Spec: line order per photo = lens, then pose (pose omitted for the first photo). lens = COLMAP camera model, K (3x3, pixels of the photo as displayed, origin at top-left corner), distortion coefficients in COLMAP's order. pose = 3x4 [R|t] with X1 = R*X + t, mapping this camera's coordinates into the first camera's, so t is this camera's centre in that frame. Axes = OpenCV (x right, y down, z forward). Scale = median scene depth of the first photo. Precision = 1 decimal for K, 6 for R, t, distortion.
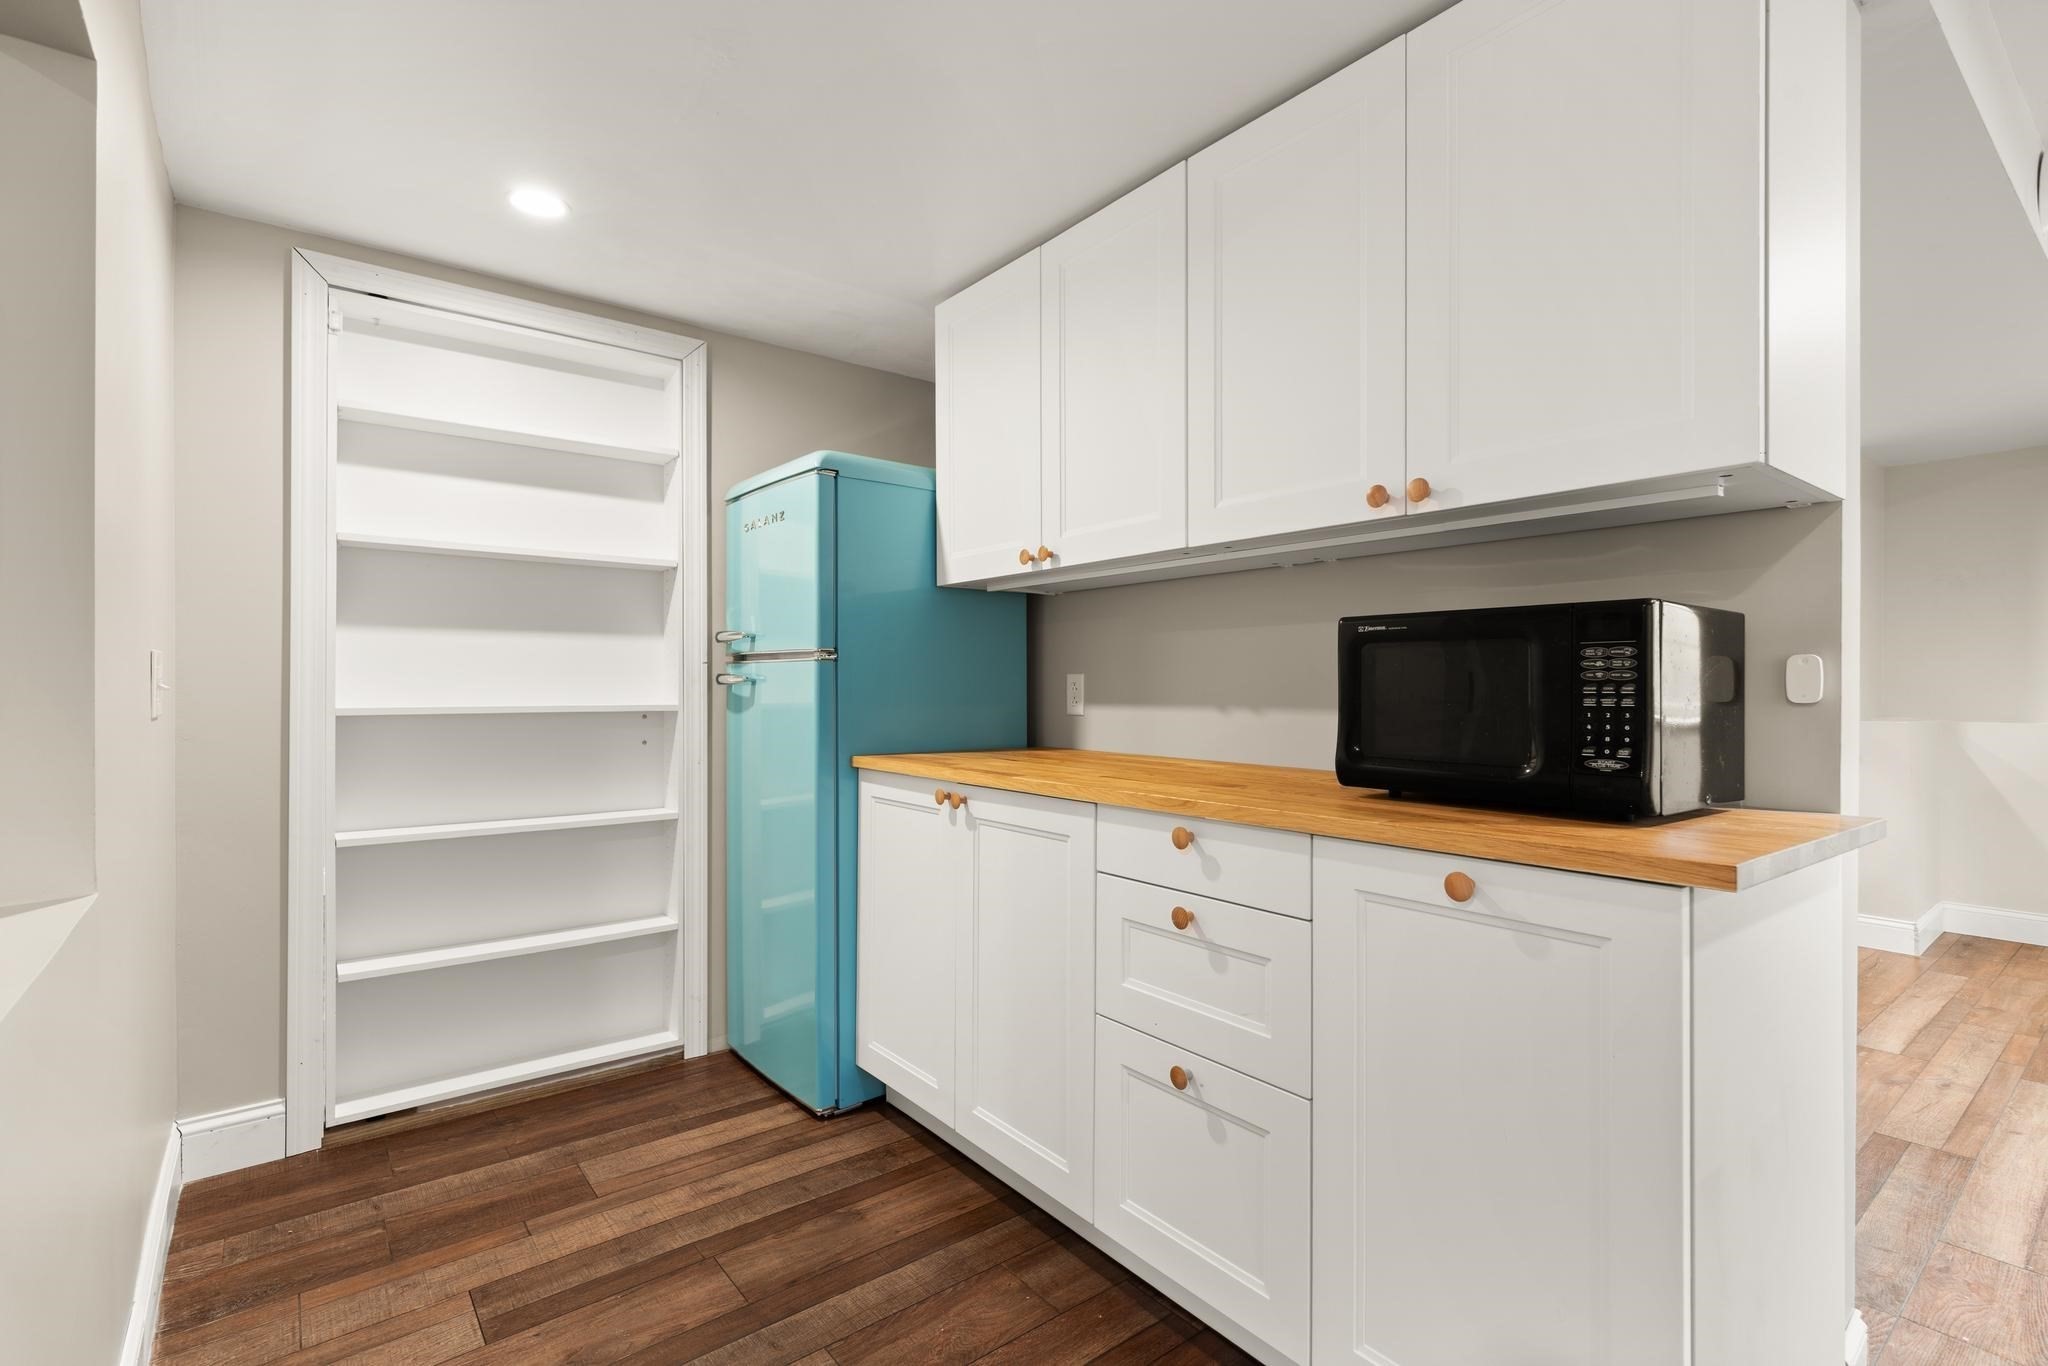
lens RADIAL K [[939.4, 0, 1028.8], [0, 939.4, 683.2], [0, 0, 1]] dist [0.009848, -0.002055]
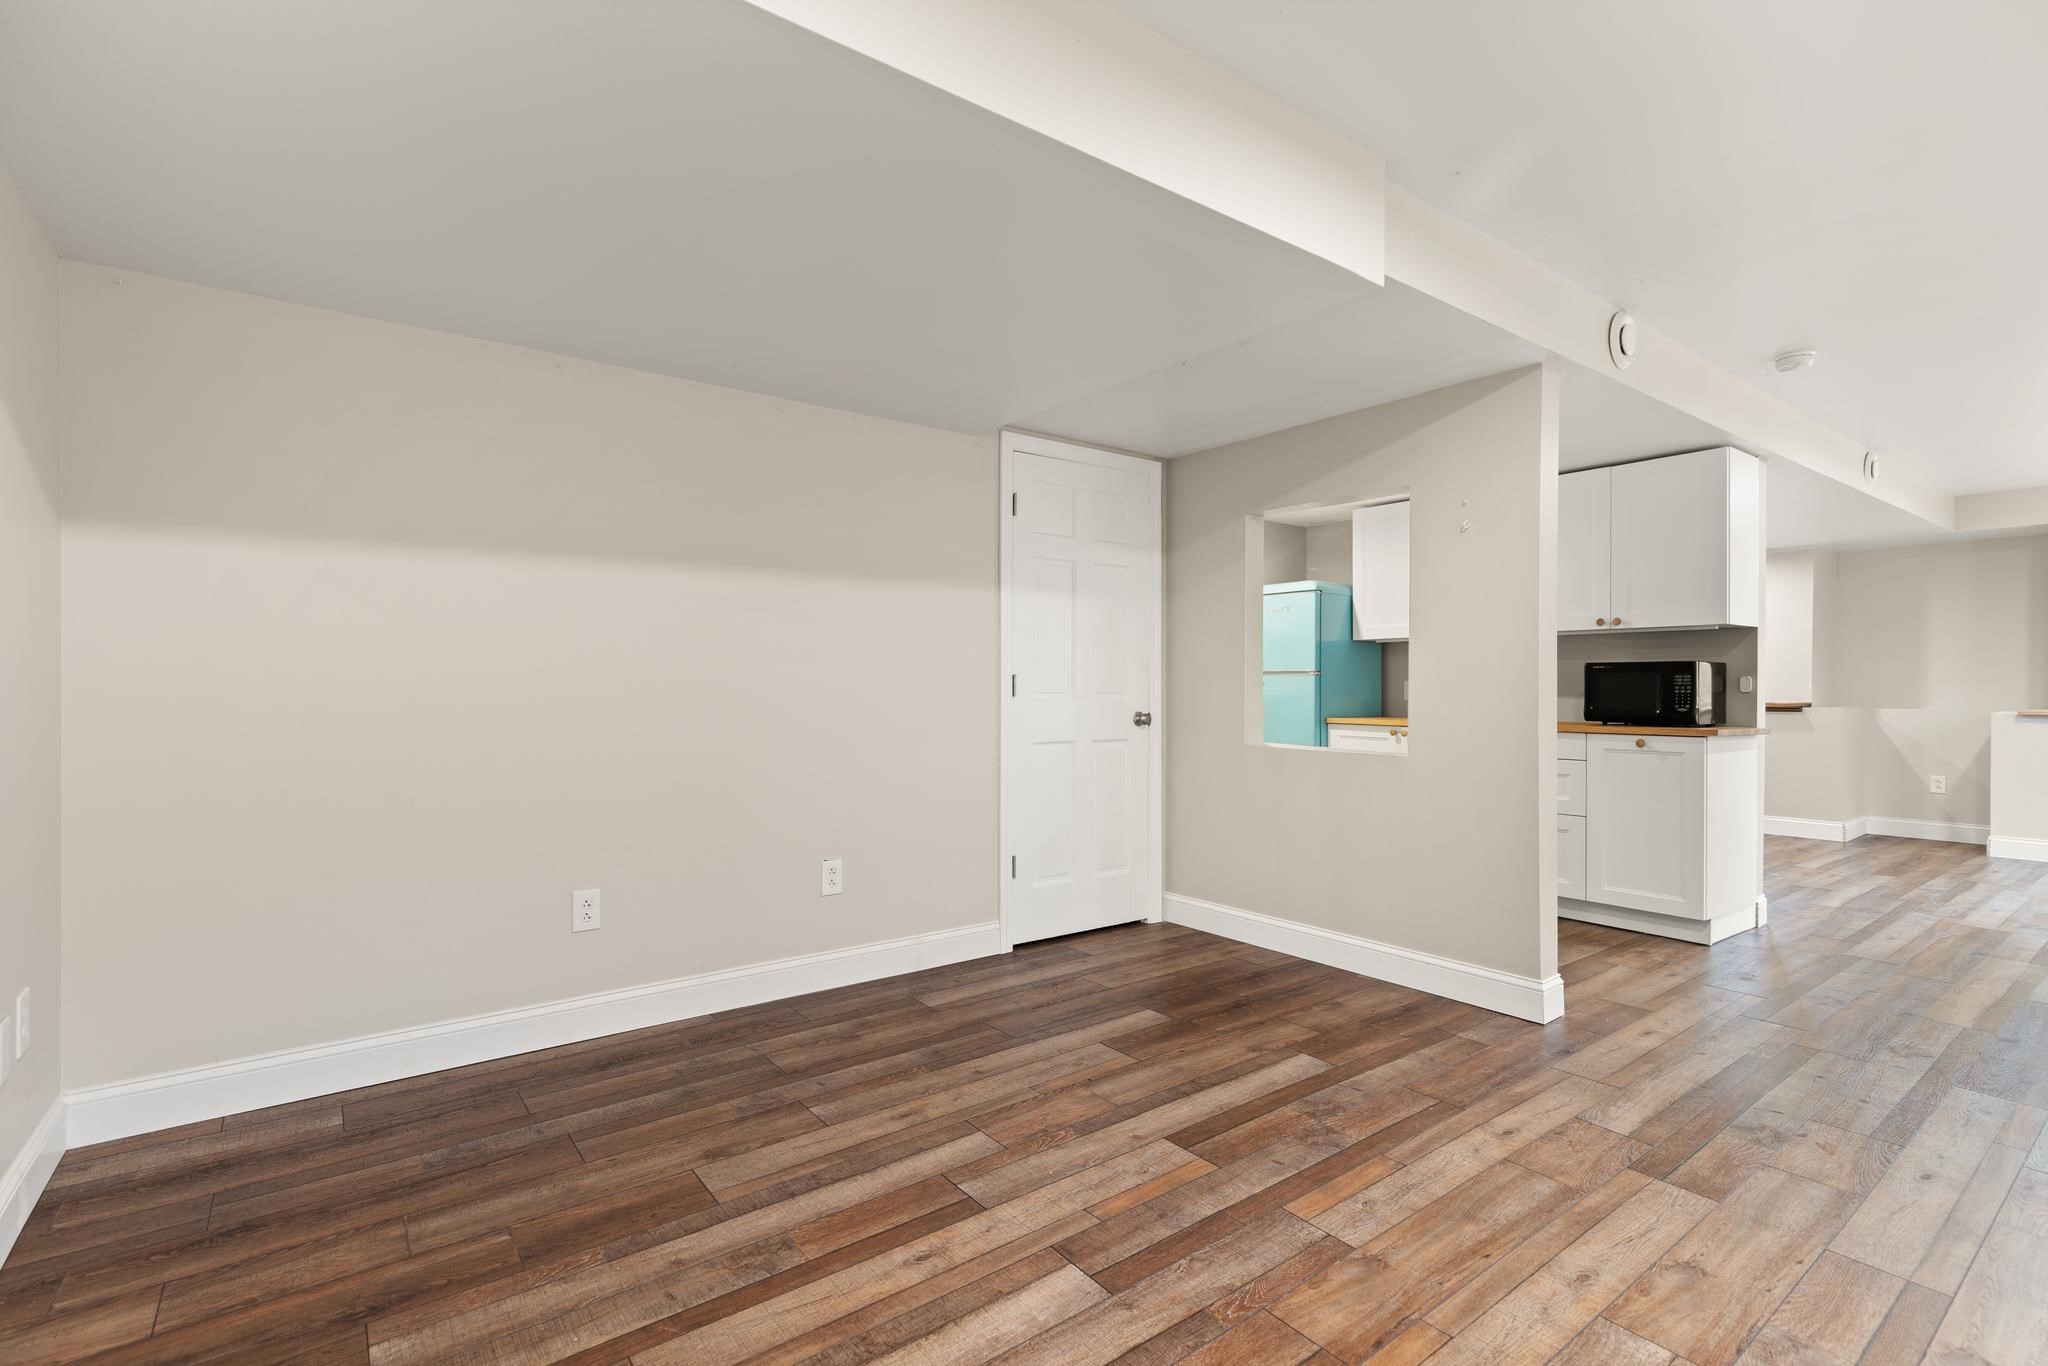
lens RADIAL K [[939.4, 0, 1018.9], [0, 939.4, 685.9], [0, 0, 1]] dist [0.009848, -0.002055]
pose [[0.999653, 0.001099, -0.026325, -1.436593], [-0.001036, 0.999997, 0.002422, -0.004518], [0.026327, -0.002394, 0.999651, -2.094932]]
